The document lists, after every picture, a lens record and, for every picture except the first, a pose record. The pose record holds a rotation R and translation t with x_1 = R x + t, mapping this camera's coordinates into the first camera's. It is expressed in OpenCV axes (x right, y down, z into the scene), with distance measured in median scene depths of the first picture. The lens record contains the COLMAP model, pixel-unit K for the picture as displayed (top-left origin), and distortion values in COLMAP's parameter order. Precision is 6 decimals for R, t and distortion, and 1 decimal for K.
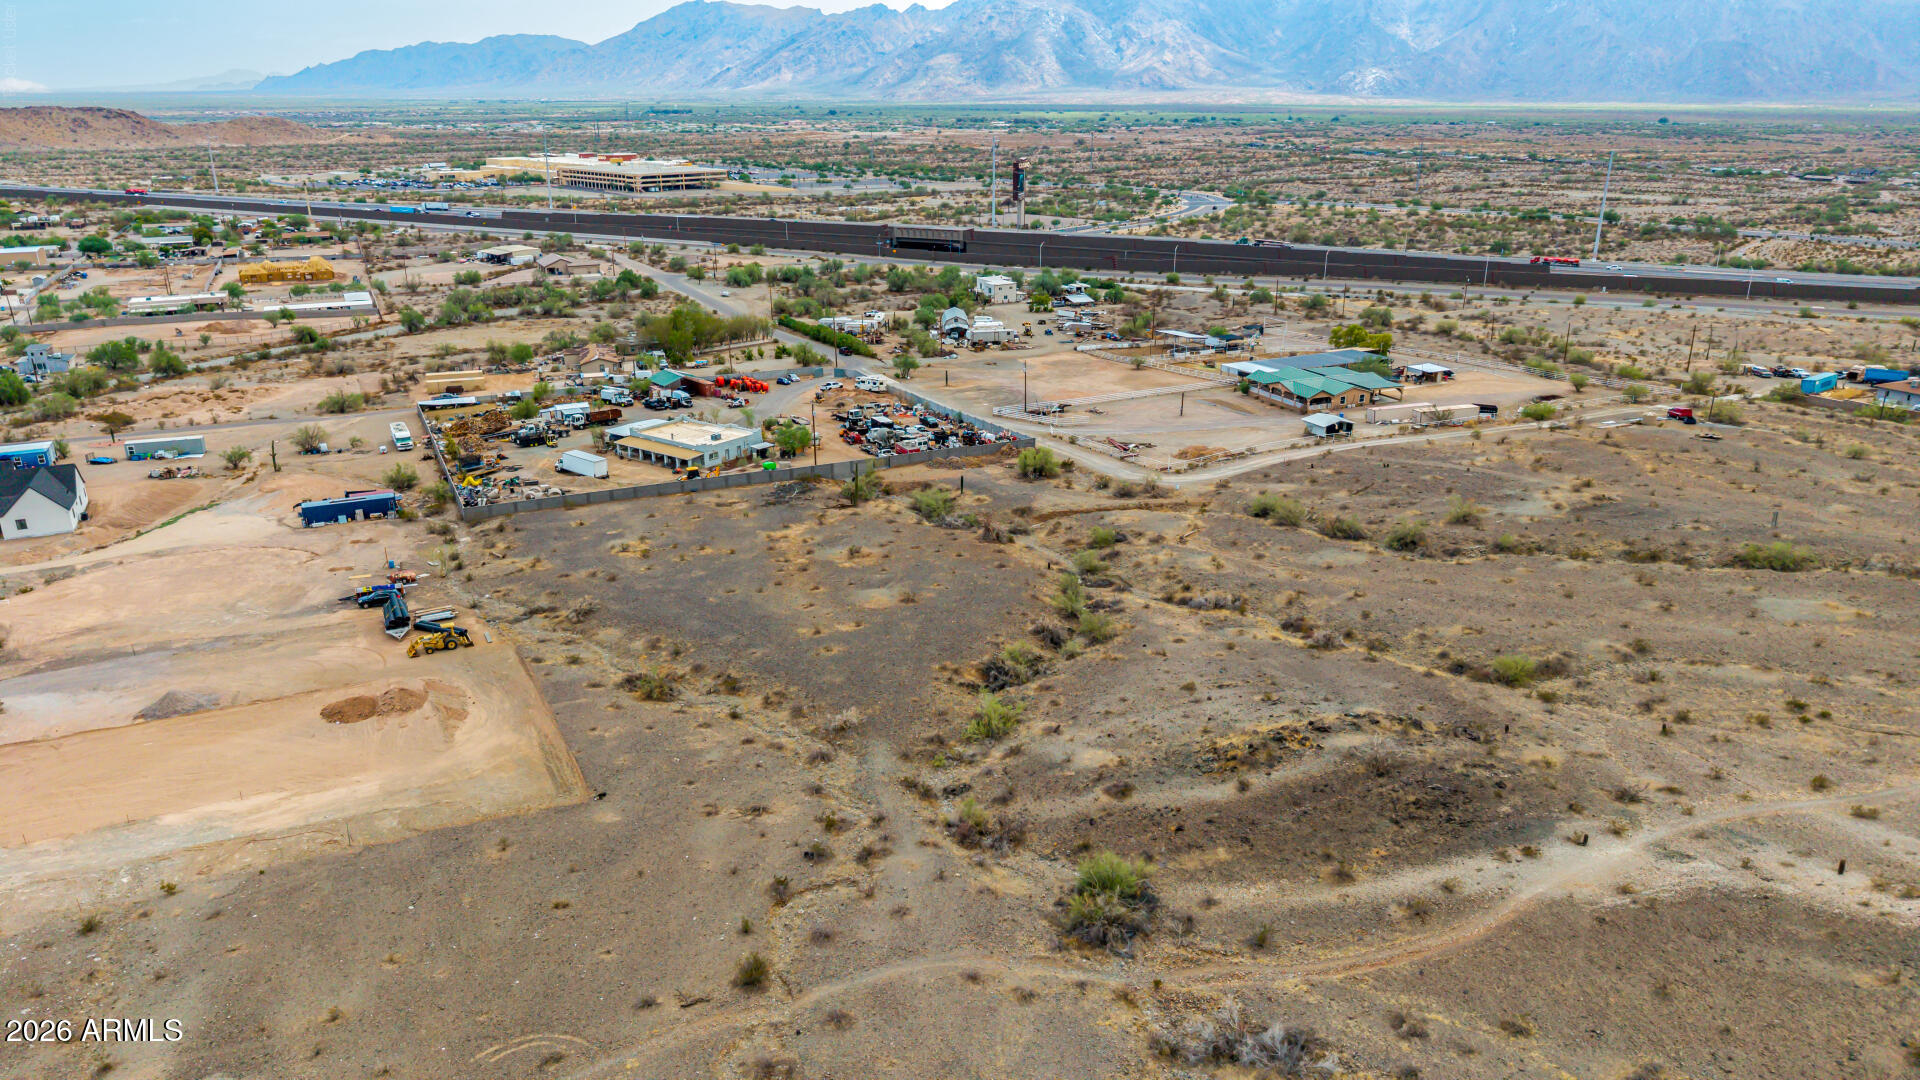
lens RADIAL K [[1295.8, 0, 970.6], [0, 1295.8, 528.7], [0, 0, 1]] dist [0.051142, -0.072282]
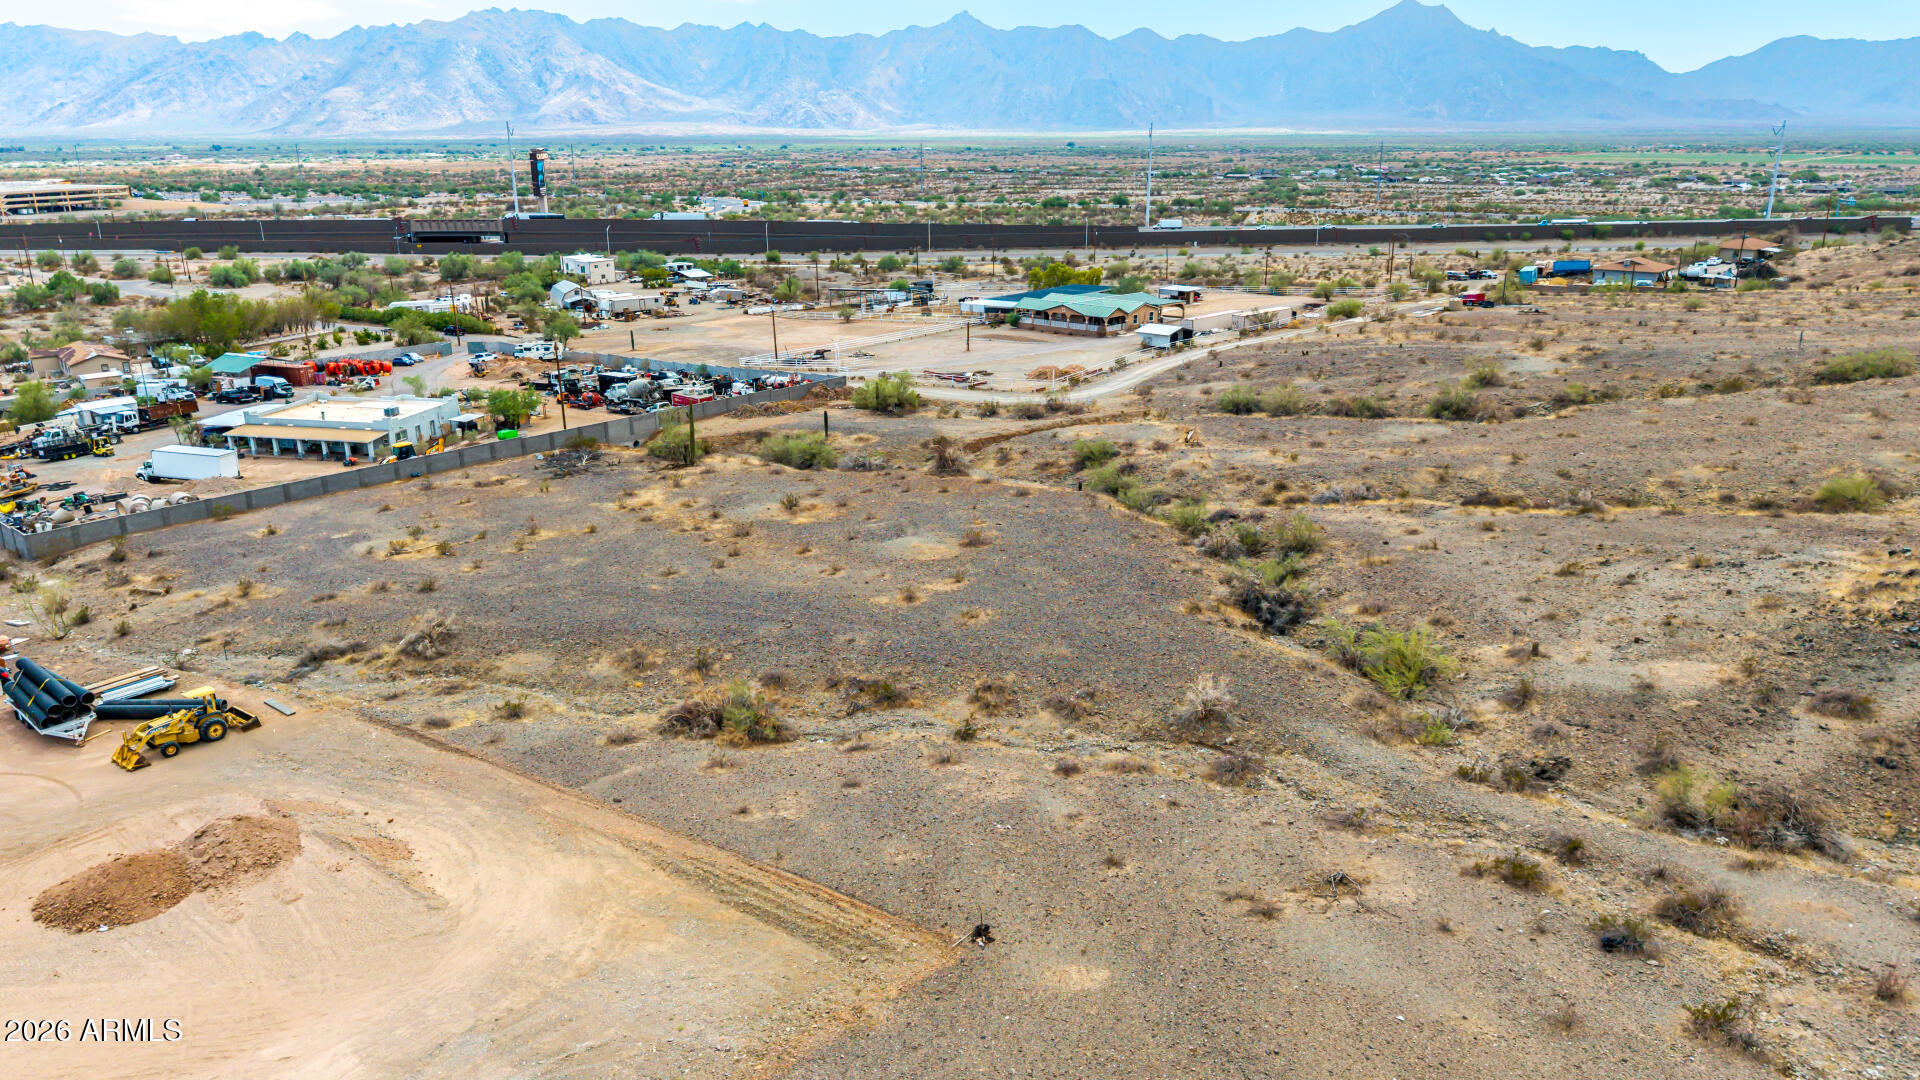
lens RADIAL K [[1295.8, 0, 970.6], [0, 1295.8, 528.7], [0, 0, 1]] dist [0.051142, -0.072282]
pose [[0.914442, -0.123683, 0.385355, -0.290065], [0.135041, 0.990837, -0.002433, 0.048730], [-0.381523, 0.054264, 0.922765, 0.399453]]
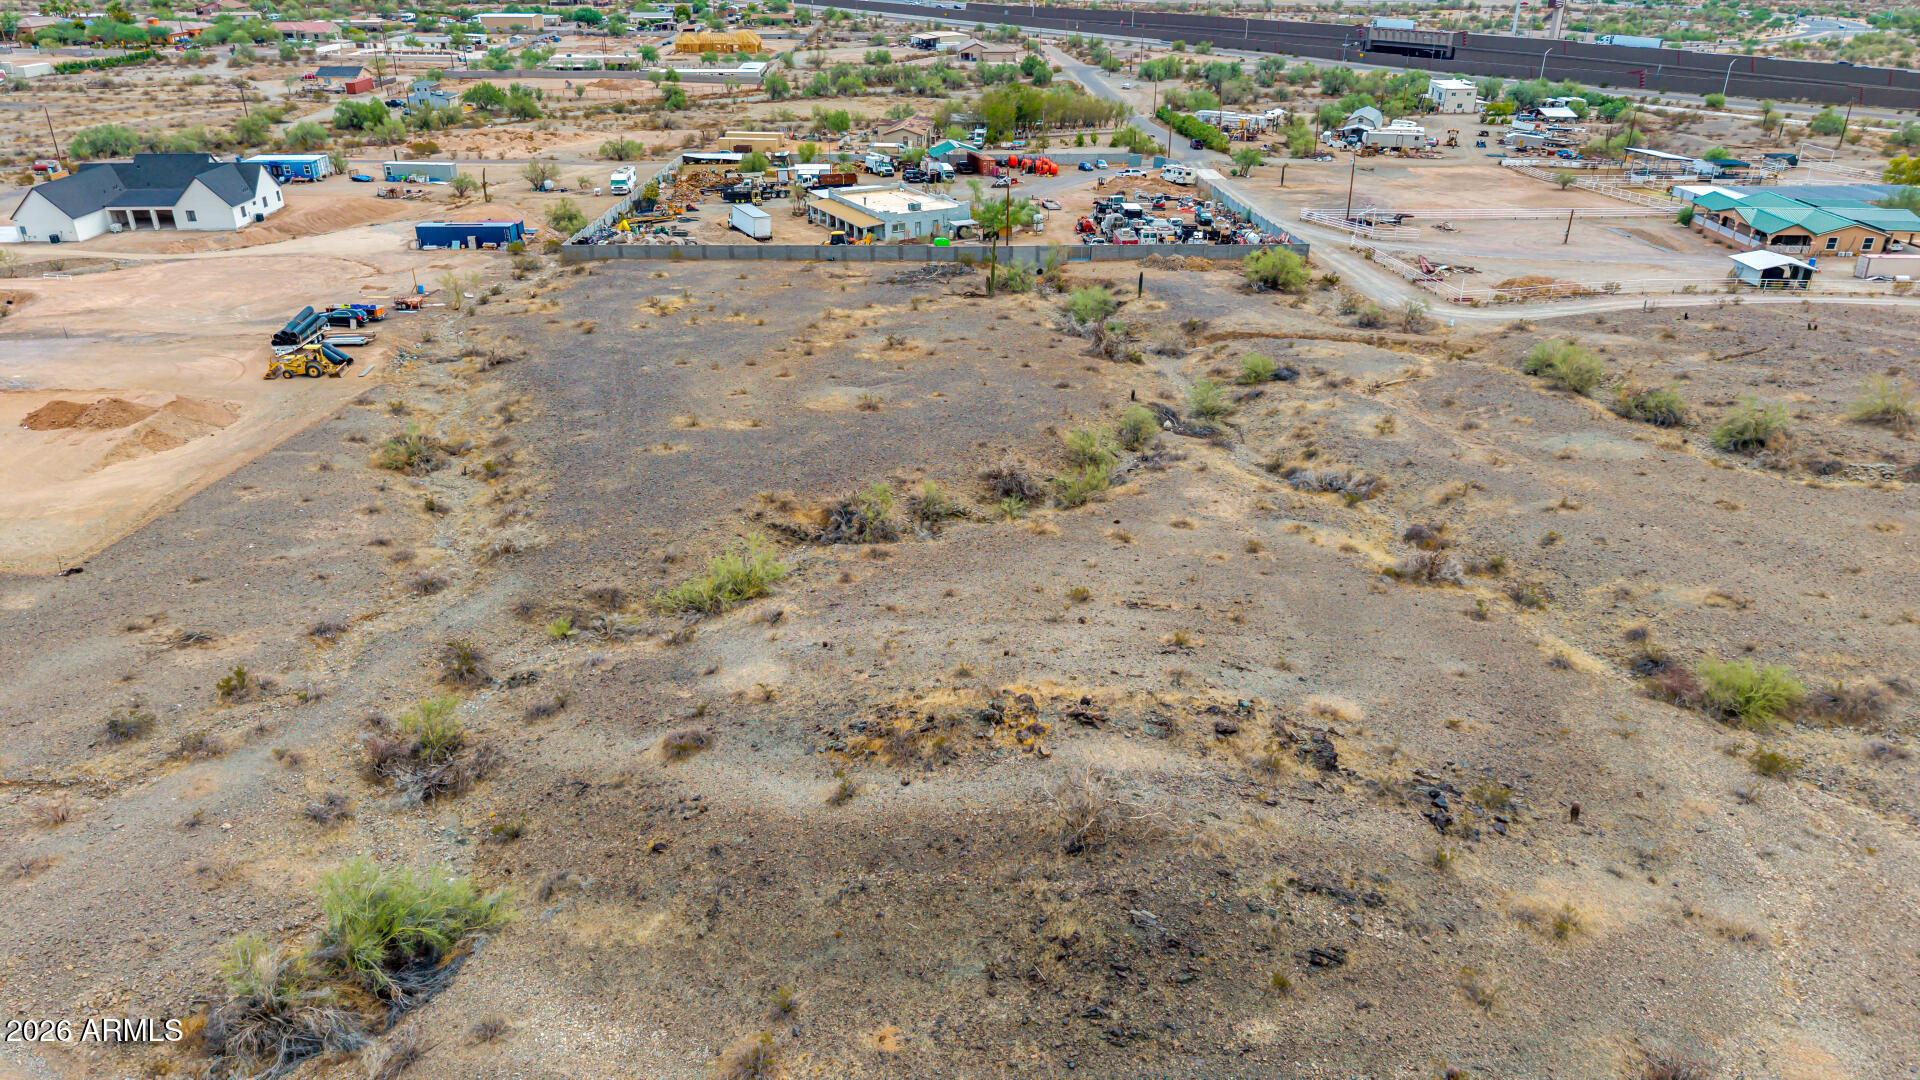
lens RADIAL K [[1305.5, 0, 973.0], [0, 1305.5, 544.2], [0, 0, 1]] dist [0.012584, -0.006638]
pose [[0.915879, 0.179588, -0.359045, 0.259392], [-0.134667, 0.979979, 0.146650, 0.018144], [0.378193, -0.085962, 0.921727, 0.365550]]
